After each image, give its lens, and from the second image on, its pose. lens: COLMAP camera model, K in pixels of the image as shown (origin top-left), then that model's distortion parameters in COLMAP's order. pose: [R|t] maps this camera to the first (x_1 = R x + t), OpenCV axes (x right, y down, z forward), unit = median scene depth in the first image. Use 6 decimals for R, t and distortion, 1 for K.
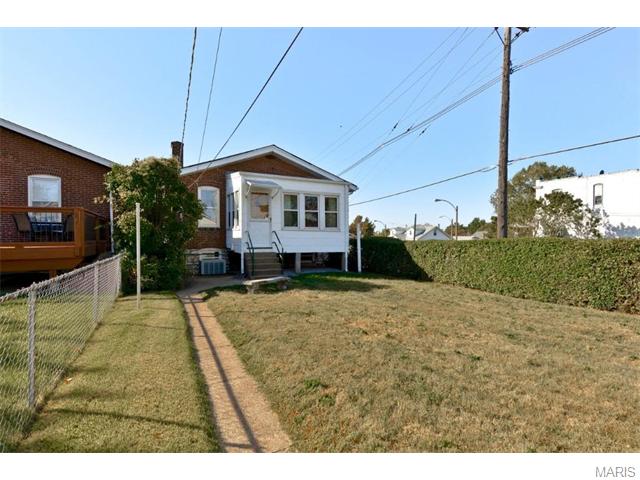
lens RADIAL K [[330.4, 0, 328.0], [0, 330.4, 247.2], [0, 0, 1]] dist [0.017044, -0.001136]
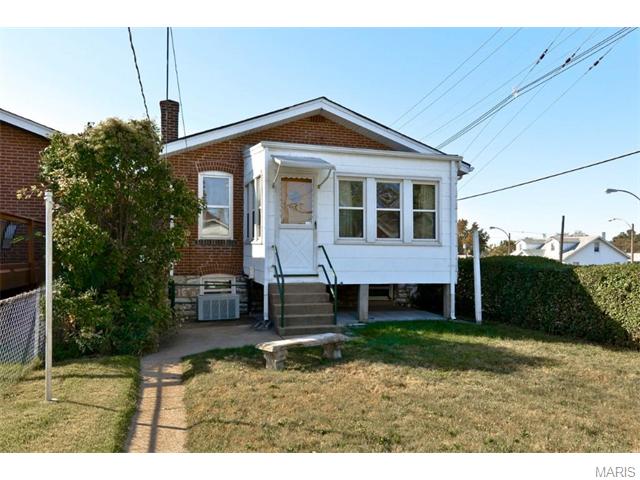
lens RADIAL K [[502.7, 0, 319.2], [0, 502.7, 256.7], [0, 0, 1]] dist [0.048197, -0.001254]
pose [[0.983932, 0.003593, -0.178510, -0.013656], [-0.007938, 0.999689, -0.023636, -0.009527], [0.178369, 0.024674, 0.983654, 0.154170]]
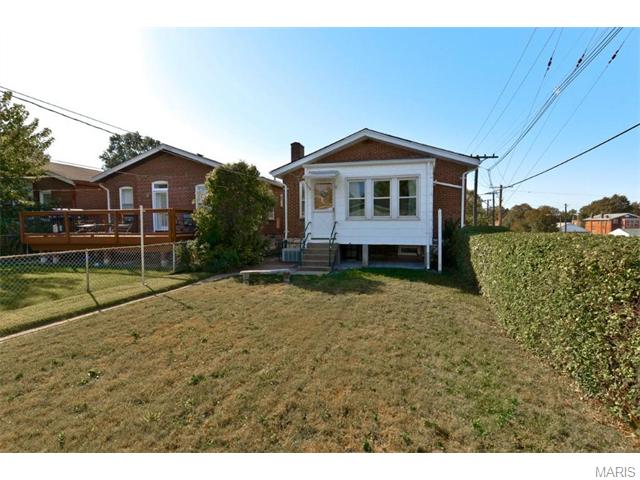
lens RADIAL K [[330.4, 0, 328.0], [0, 330.4, 247.2], [0, 0, 1]] dist [0.017044, -0.001136]
pose [[0.761938, 0.036941, -0.646596, 0.432601], [-0.010242, 0.998934, 0.045001, -0.016619], [0.647569, -0.027665, 0.761504, 0.239565]]
